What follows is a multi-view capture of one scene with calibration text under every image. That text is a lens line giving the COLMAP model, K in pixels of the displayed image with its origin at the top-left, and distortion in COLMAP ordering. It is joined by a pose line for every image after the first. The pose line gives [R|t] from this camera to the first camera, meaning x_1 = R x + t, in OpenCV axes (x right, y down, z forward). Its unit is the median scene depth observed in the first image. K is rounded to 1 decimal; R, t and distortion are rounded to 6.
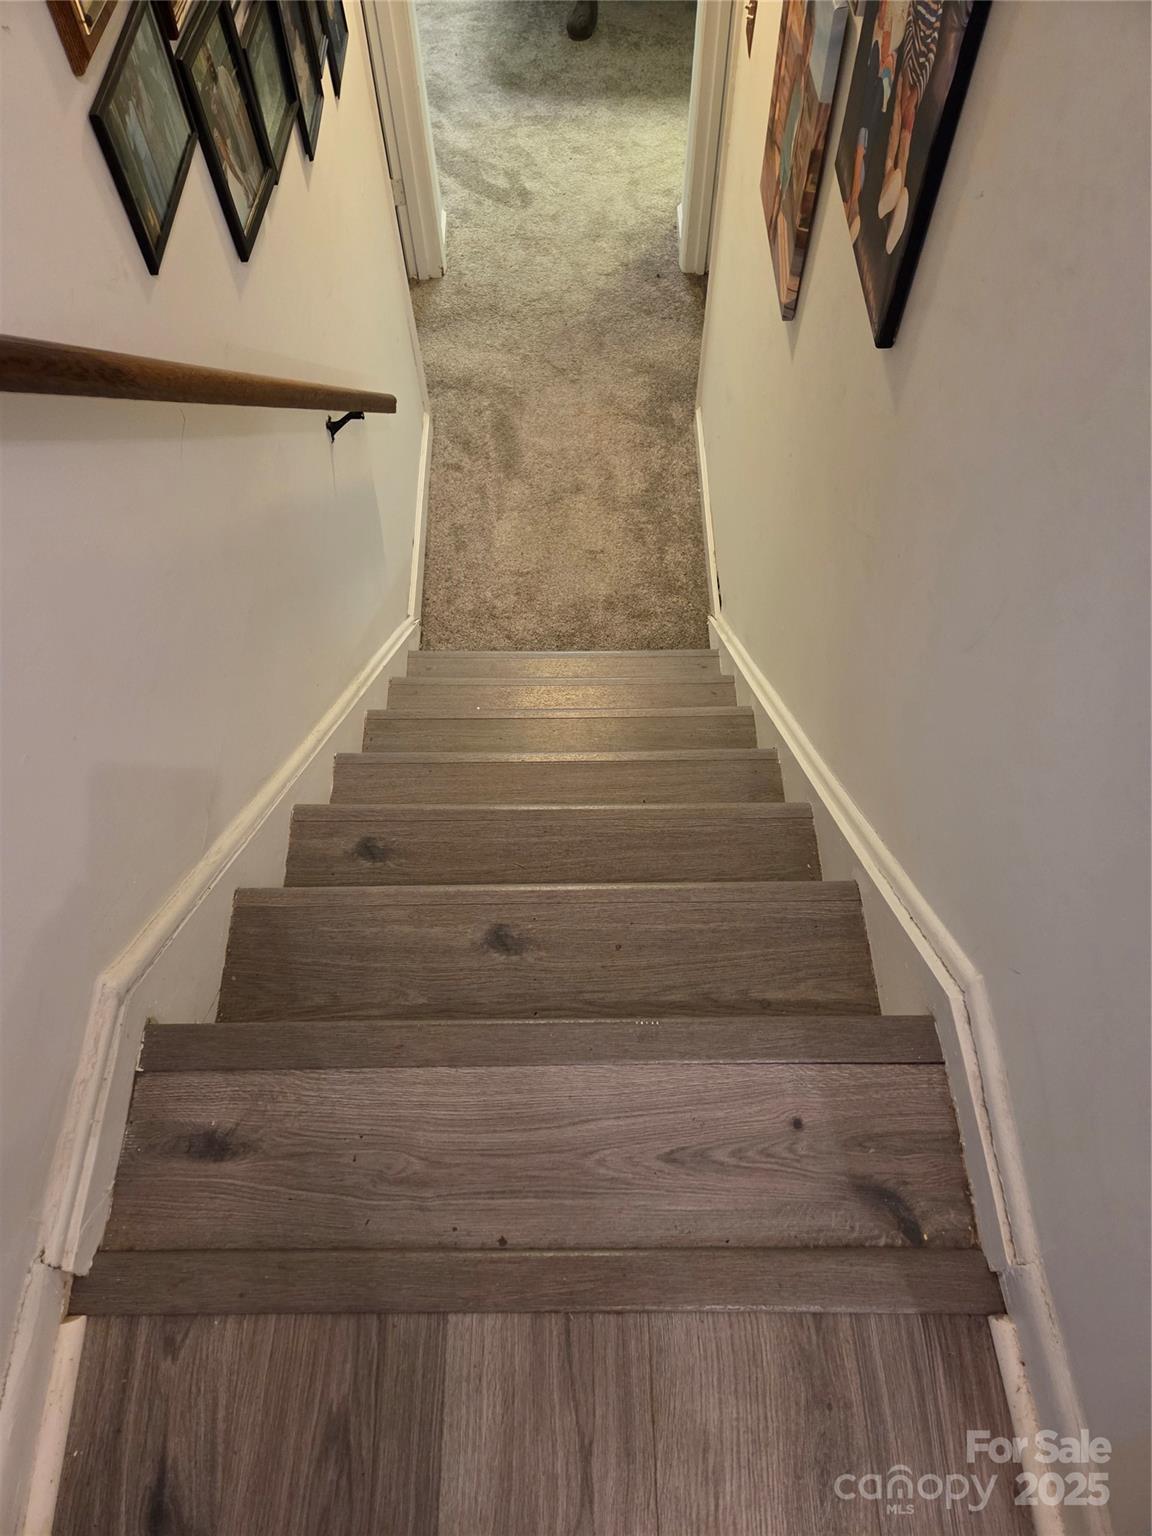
lens RADIAL K [[1035.8, 0, 572.4], [0, 1035.8, 782.0], [0, 0, 1]] dist [0.061505, -0.048548]
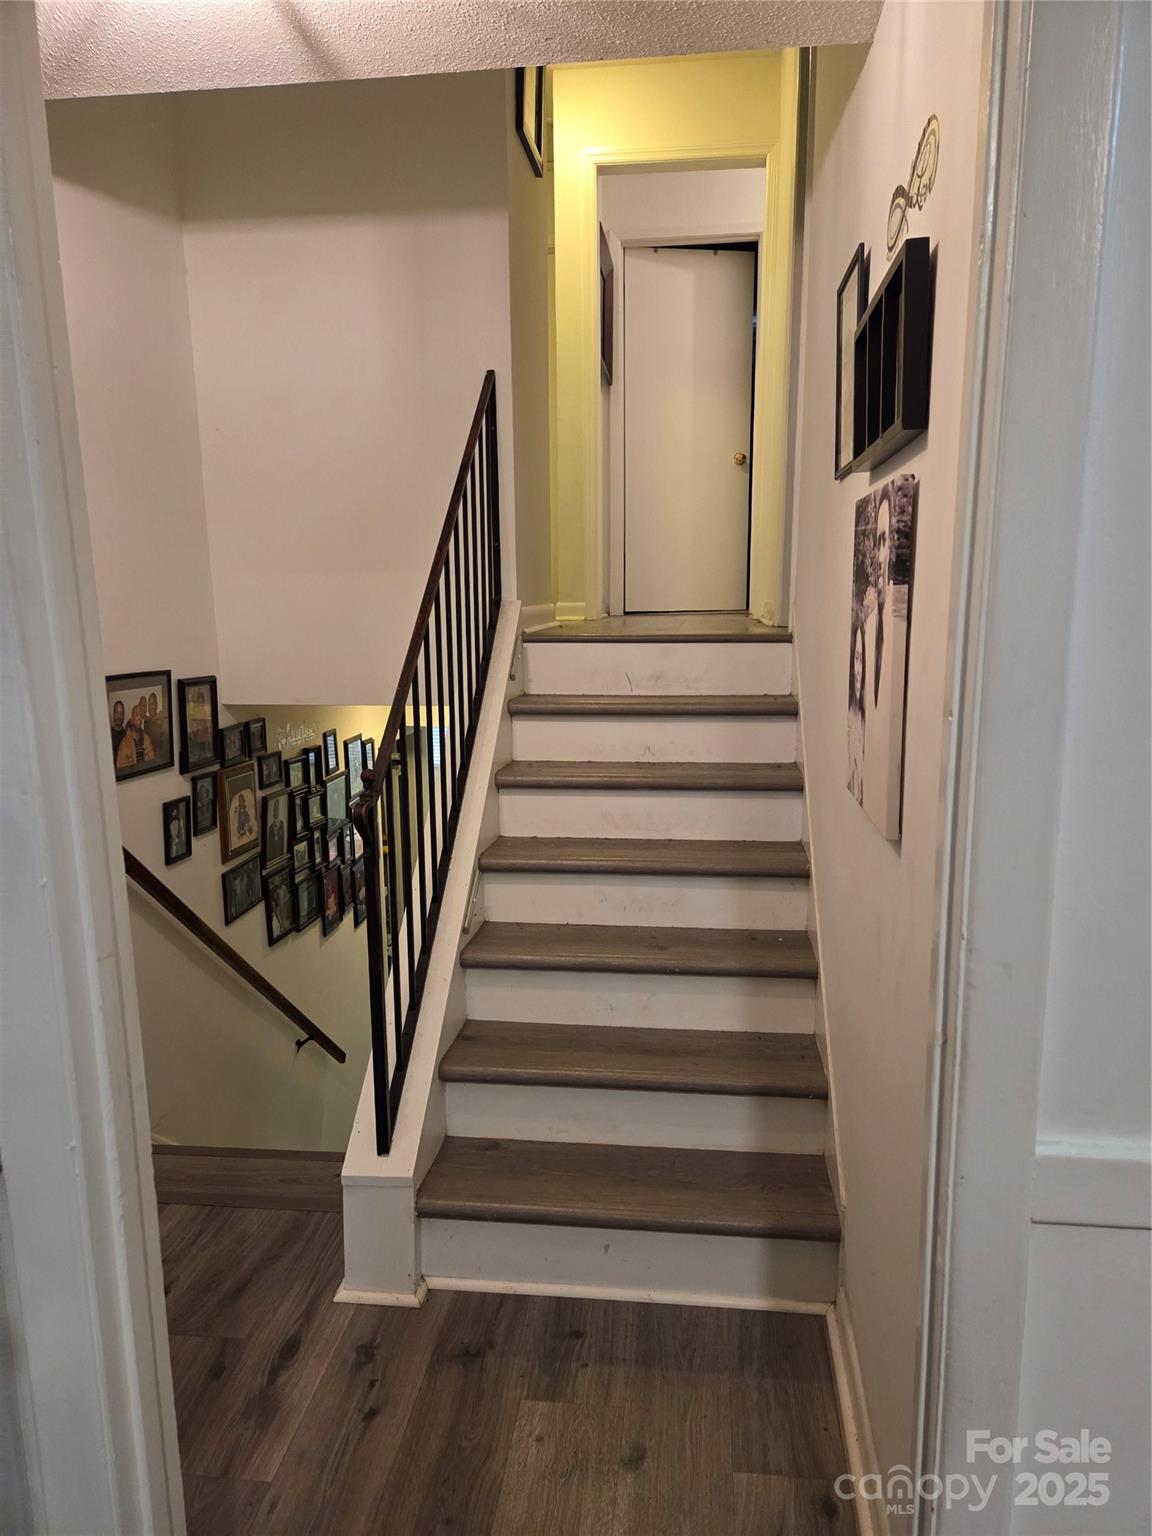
lens RADIAL K [[1035.8, 0, 579.4], [0, 1035.8, 768.5], [0, 0, 1]] dist [0.061505, -0.048548]
pose [[0.991859, 0.025689, -0.124721, 1.010463], [-0.111687, 0.645967, -0.755151, 1.433379], [0.061167, 0.762933, 0.643577, -1.216989]]
